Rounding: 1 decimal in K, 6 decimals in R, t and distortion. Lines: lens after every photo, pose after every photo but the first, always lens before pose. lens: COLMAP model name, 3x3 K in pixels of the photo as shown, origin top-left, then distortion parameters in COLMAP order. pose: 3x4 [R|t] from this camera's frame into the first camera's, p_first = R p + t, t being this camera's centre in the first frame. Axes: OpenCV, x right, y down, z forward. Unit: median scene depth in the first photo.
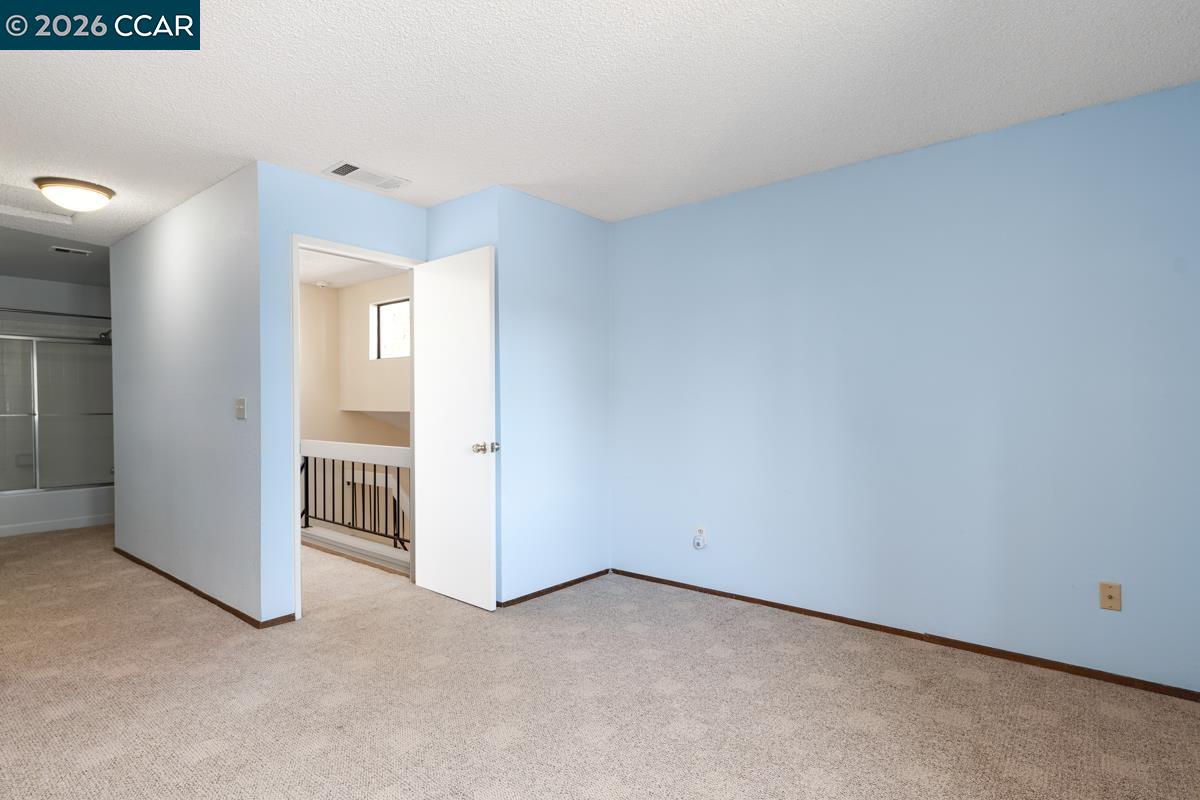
lens RADIAL K [[612.4, 0, 600.0], [0, 612.4, 408.4], [0, 0, 1]] dist [-0.001813, 0.001185]
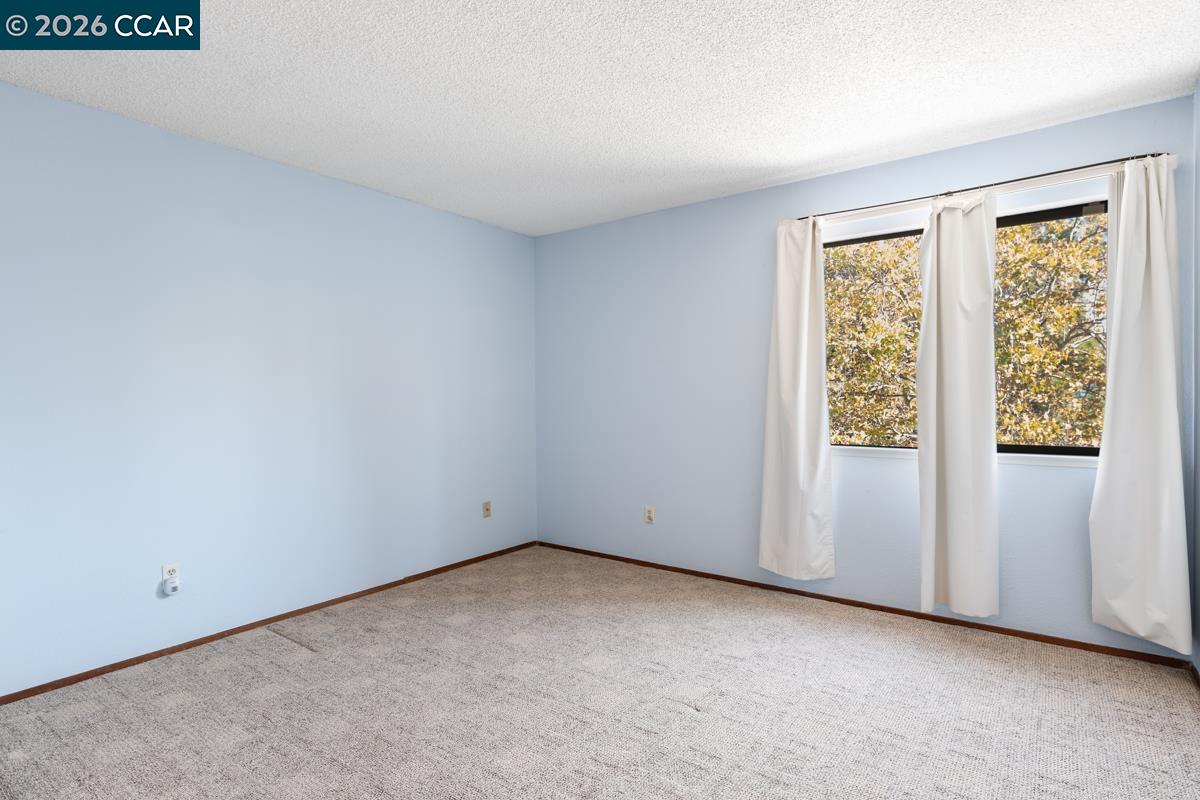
lens RADIAL K [[612.4, 0, 598.1], [0, 612.4, 394.4], [0, 0, 1]] dist [-0.001813, 0.001185]
pose [[-0.052729, 0.005927, 0.998591, -0.630826], [0.017701, 0.999831, -0.005000, -0.001006], [-0.998452, 0.017413, -0.052825, 0.541697]]
